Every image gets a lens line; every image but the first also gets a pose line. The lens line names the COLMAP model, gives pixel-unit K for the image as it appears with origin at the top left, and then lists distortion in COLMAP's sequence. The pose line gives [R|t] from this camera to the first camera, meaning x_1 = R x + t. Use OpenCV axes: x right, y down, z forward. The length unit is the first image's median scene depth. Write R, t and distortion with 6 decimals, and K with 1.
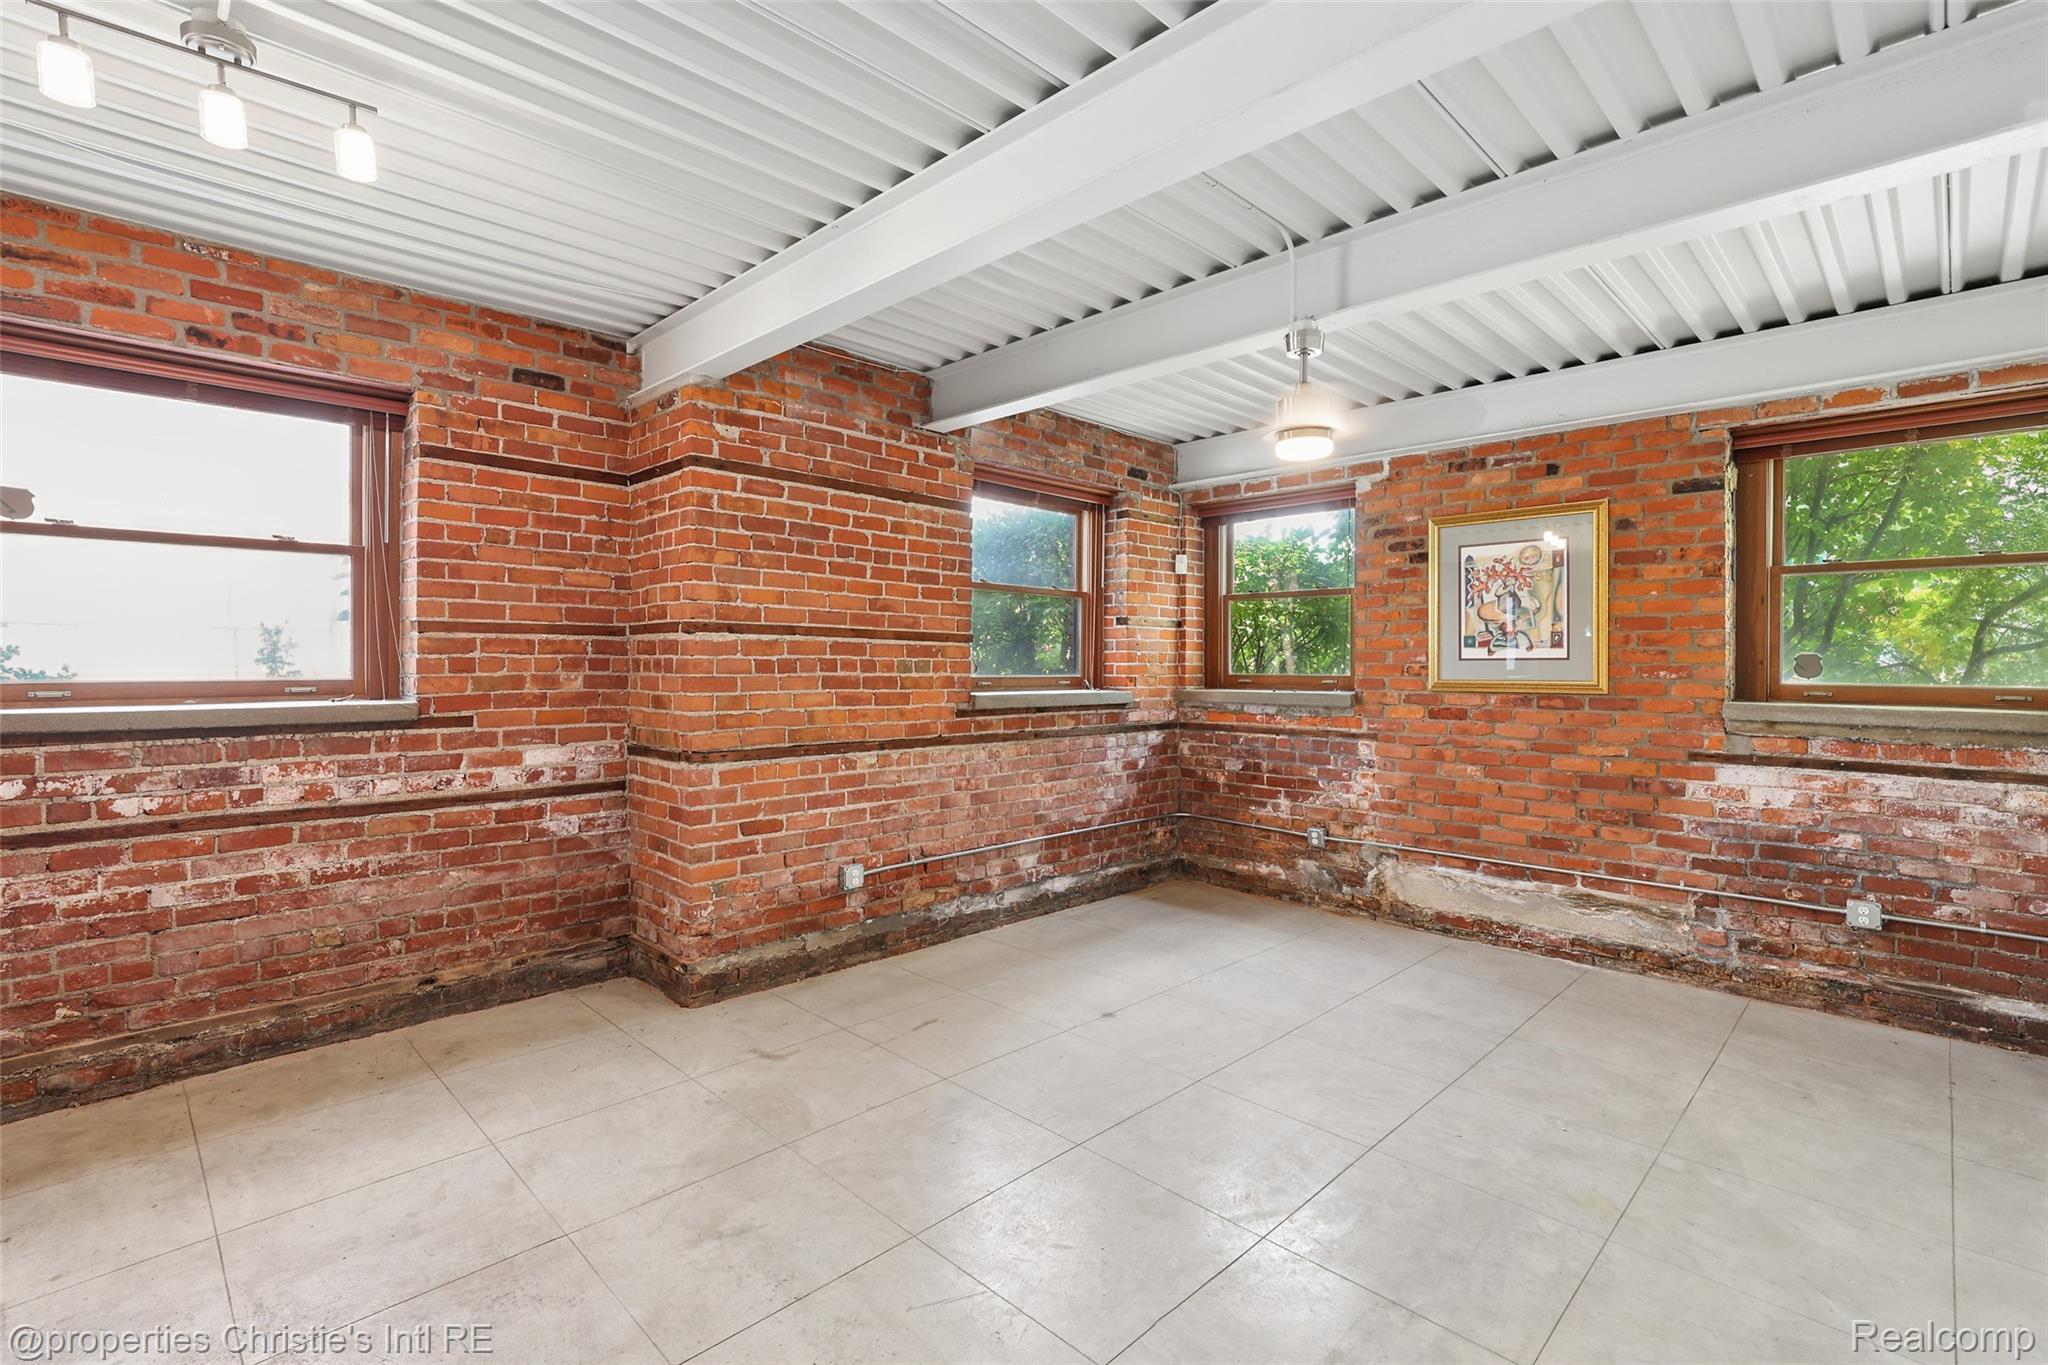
lens RADIAL K [[945.1, 0, 1032.9], [0, 945.1, 666.8], [0, 0, 1]] dist [-0.006047, 0.001948]
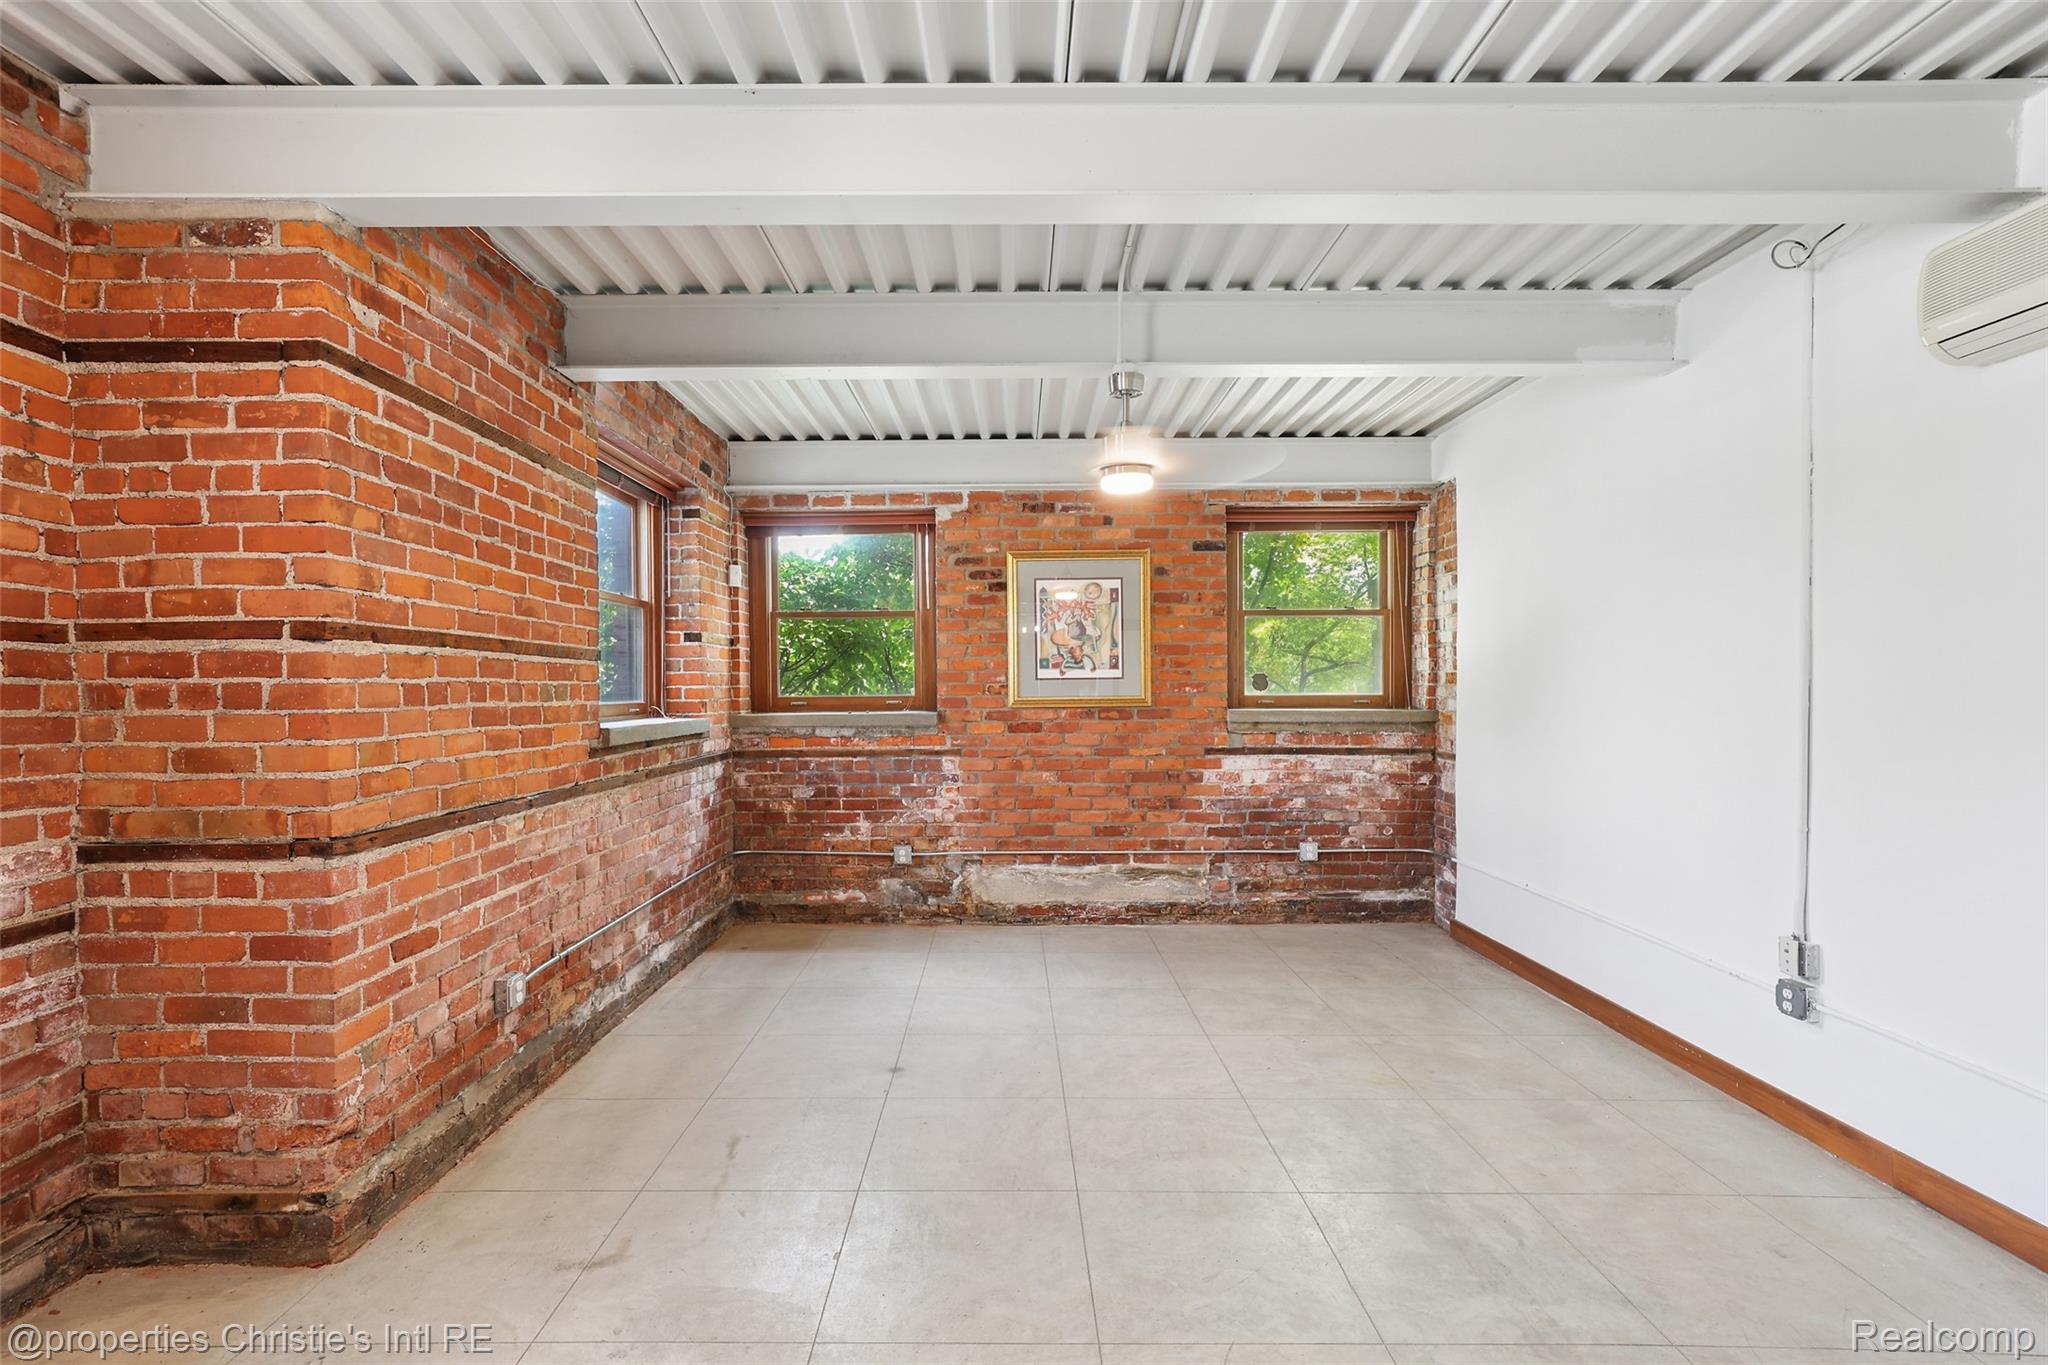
lens RADIAL K [[957.0, 0, 1014.2], [0, 957.0, 699.8], [0, 0, 1]] dist [0.000149, 0.001463]
pose [[0.711352, -0.020529, 0.702536, -0.427129], [0.012639, 0.999785, 0.016417, -0.002546], [-0.702722, -0.002799, 0.711459, 0.232775]]
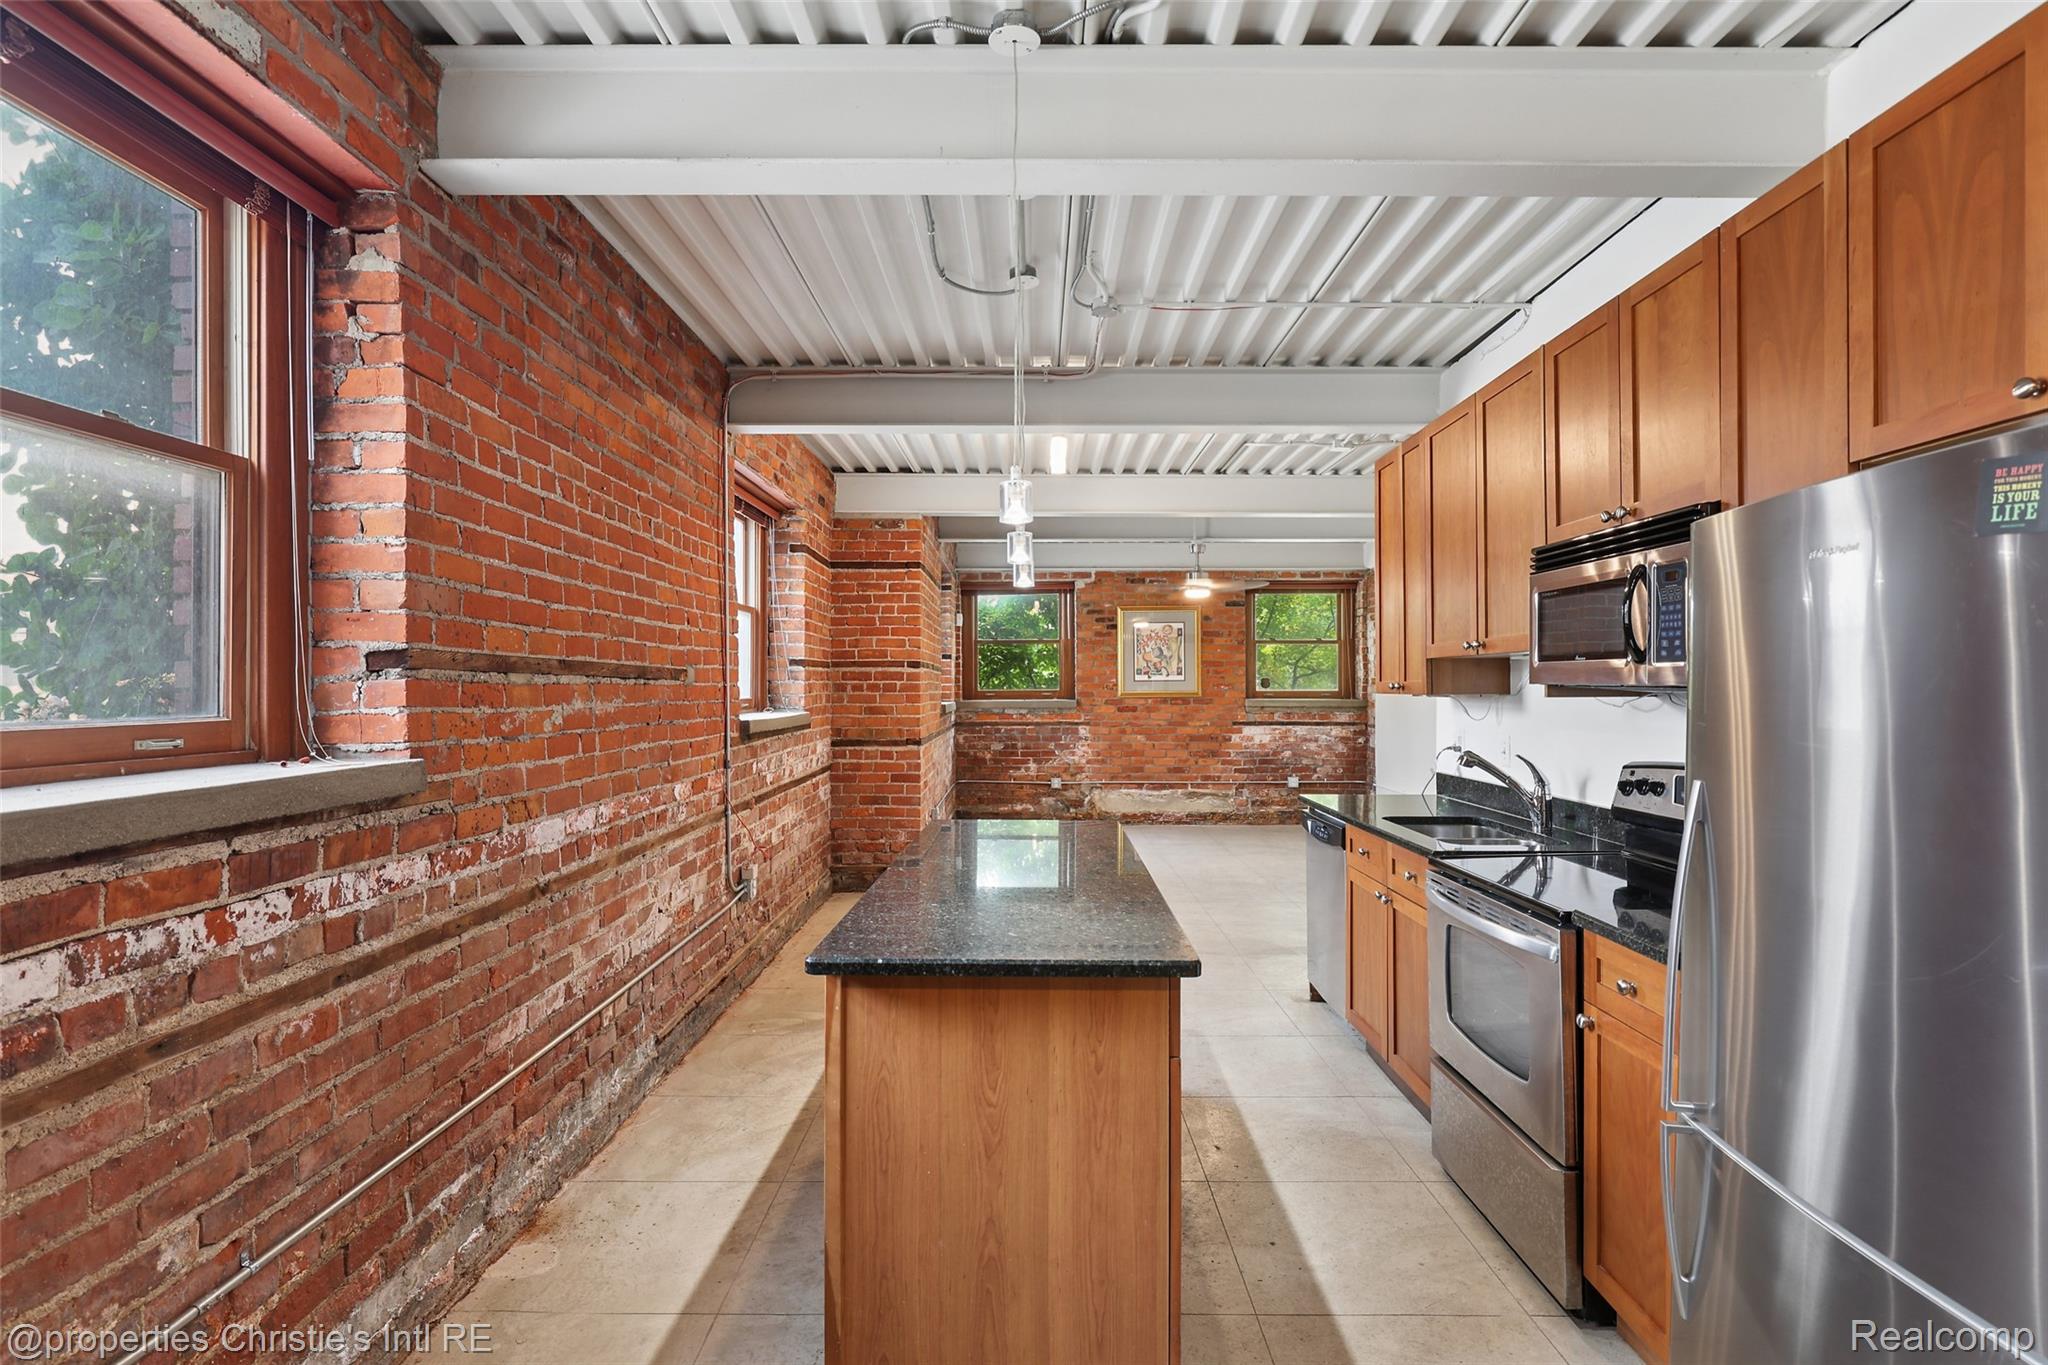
lens RADIAL K [[1004.5, 0, 1031.2], [0, 1004.5, 684.5], [0, 0, 1]] dist [-0.002670, -0.000763]
pose [[0.711036, -0.007591, 0.703114, -1.316414], [0.008550, 0.999961, 0.002150, -0.007448], [-0.703103, 0.004483, 0.711073, -0.363970]]
